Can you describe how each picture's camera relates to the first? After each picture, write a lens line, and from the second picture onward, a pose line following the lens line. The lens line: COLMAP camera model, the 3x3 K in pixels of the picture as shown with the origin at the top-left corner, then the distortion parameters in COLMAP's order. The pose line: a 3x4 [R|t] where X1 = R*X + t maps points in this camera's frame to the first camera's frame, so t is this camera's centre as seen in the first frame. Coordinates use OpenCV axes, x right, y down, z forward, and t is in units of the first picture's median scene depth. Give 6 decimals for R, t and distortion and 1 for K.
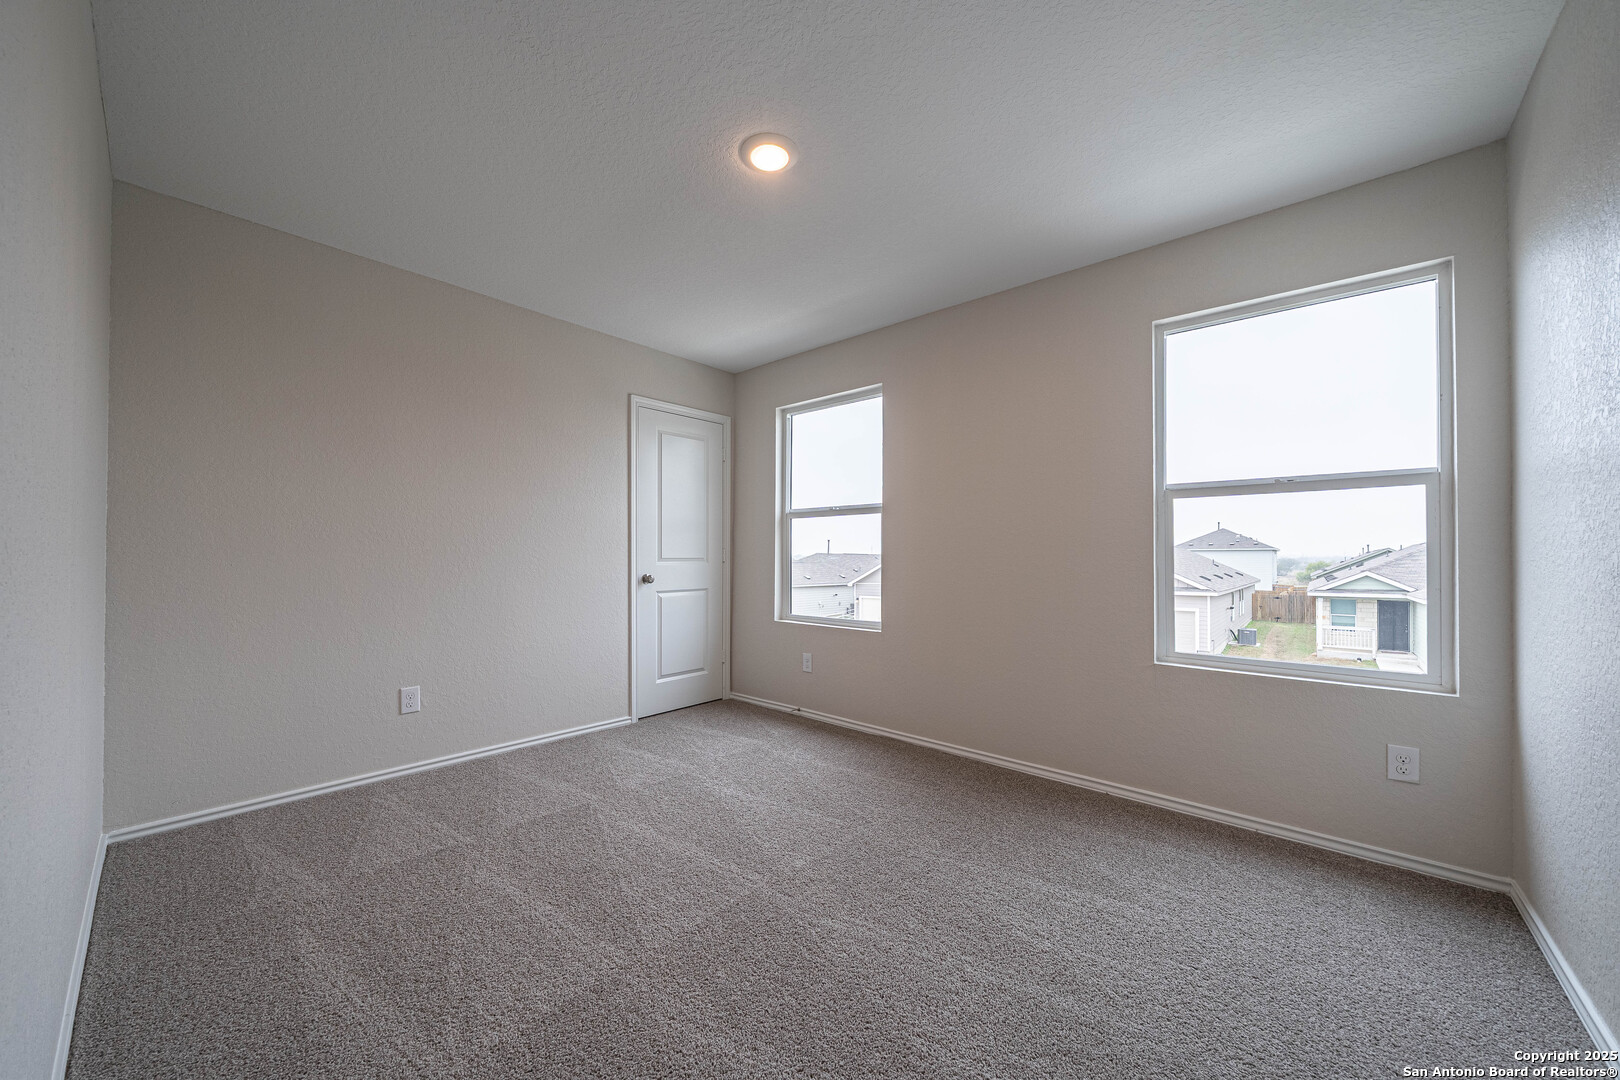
lens RADIAL K [[562.8, 0, 802.2], [0, 562.8, 549.5], [0, 0, 1]] dist [-0.019027, 0.000042]
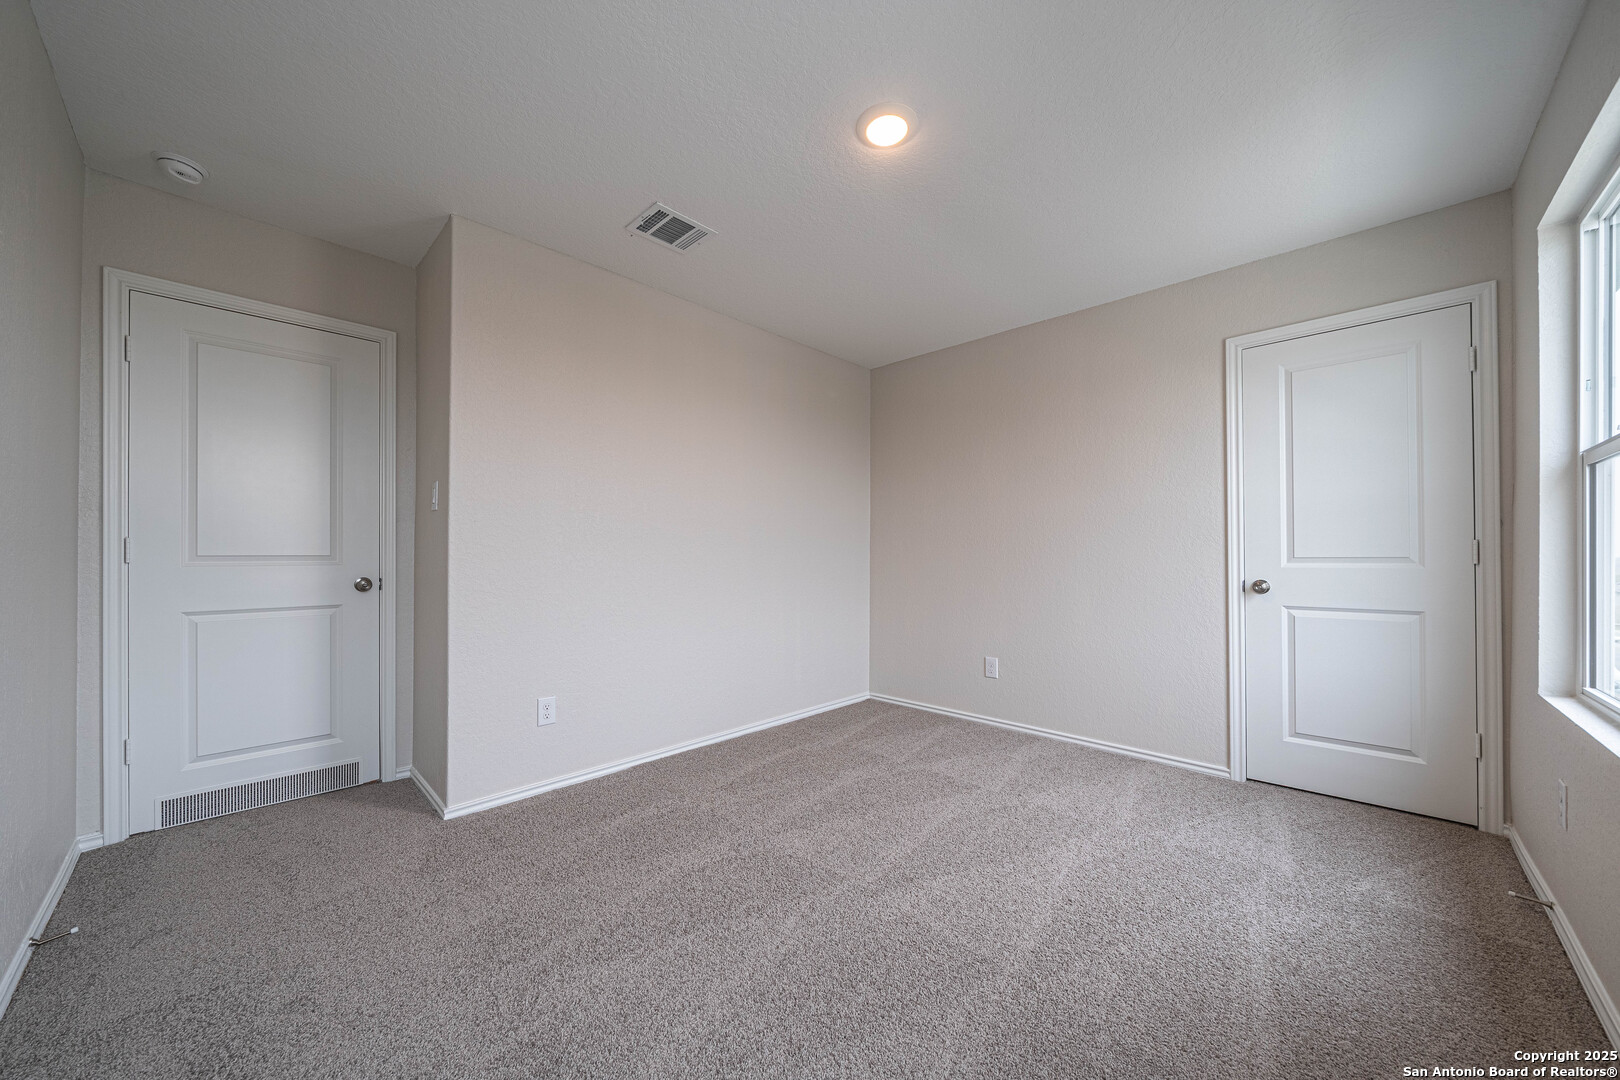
lens RADIAL K [[562.8, 0, 802.2], [0, 562.8, 549.5], [0, 0, 1]] dist [-0.019027, 0.000042]
pose [[-0.036488, -0.011385, -0.999269, 0.462619], [0.013551, 0.999838, -0.011887, 0.005898], [0.999242, -0.013975, -0.036328, 0.466053]]
